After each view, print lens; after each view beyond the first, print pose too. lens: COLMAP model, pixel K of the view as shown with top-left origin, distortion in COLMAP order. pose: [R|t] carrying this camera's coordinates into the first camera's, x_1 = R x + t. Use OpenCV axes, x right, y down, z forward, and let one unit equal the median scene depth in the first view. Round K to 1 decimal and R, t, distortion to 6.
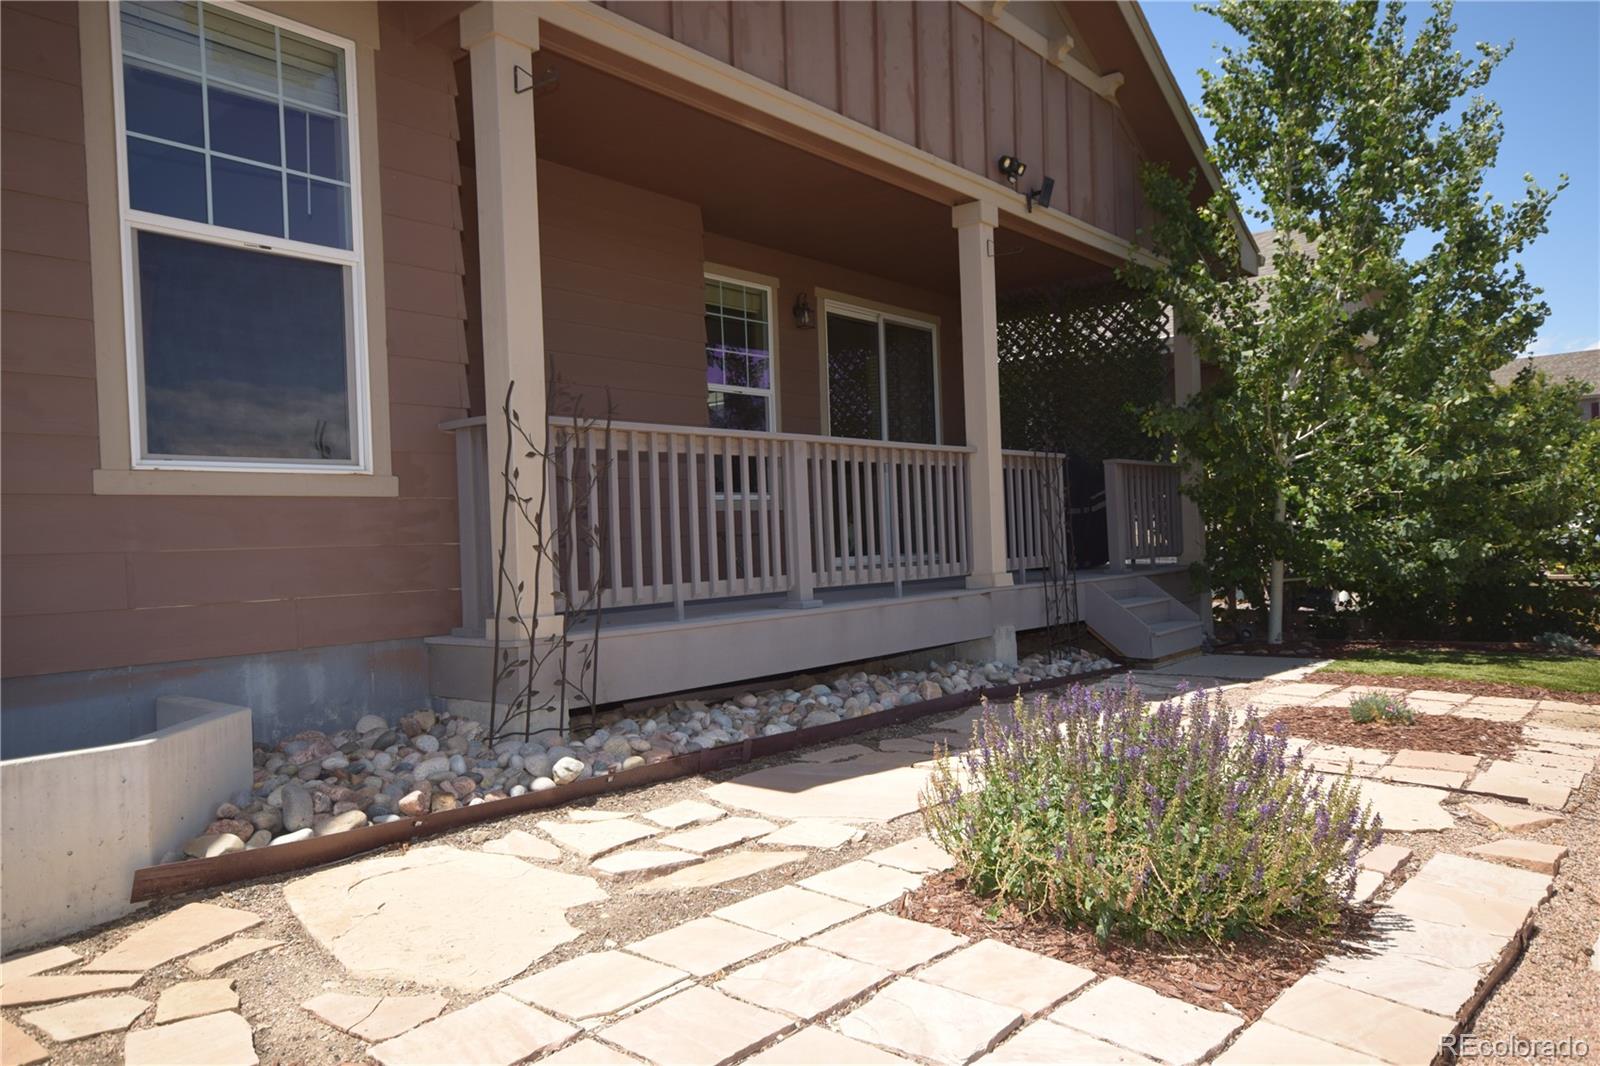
lens RADIAL K [[1086.1, 0, 804.2], [0, 1086.1, 540.5], [0, 0, 1]] dist [0.005043, 0.025171]
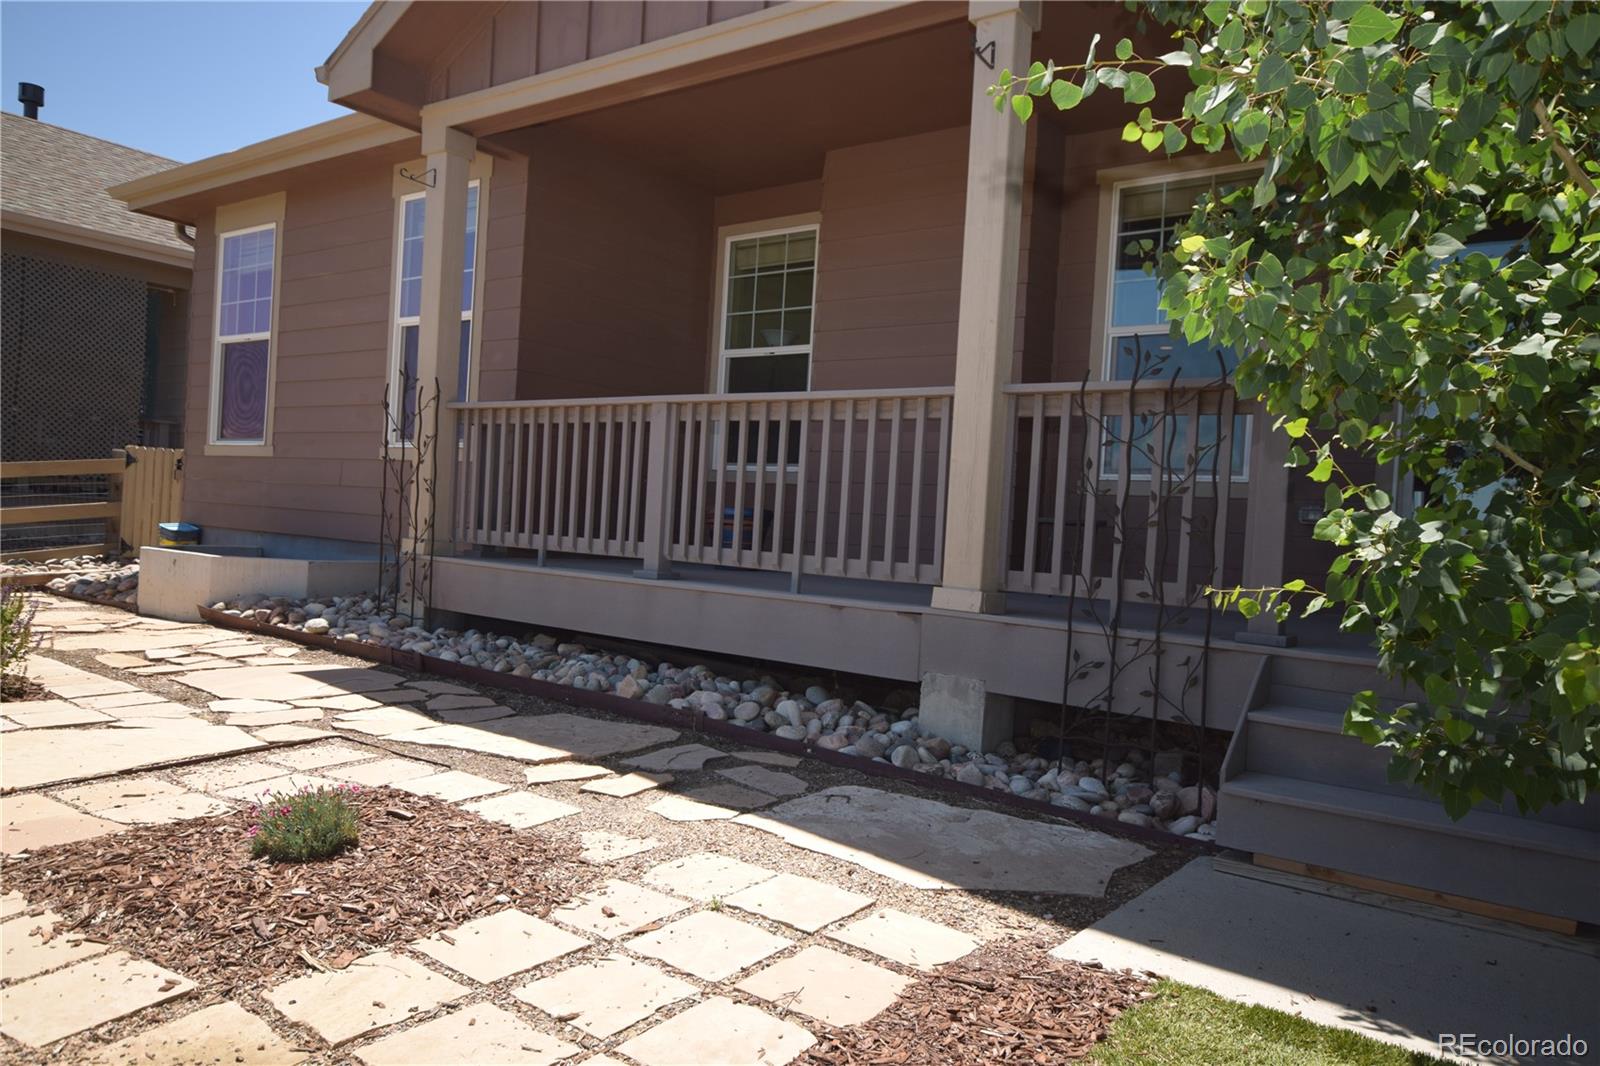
lens RADIAL K [[1086.1, 0, 804.2], [0, 1086.1, 540.5], [0, 0, 1]] dist [0.005043, 0.025171]
pose [[0.081322, 0.059246, -0.994925, 1.001039], [-0.059771, 0.996725, 0.054467, -0.032535], [0.994894, 0.055039, 0.084597, 1.095141]]
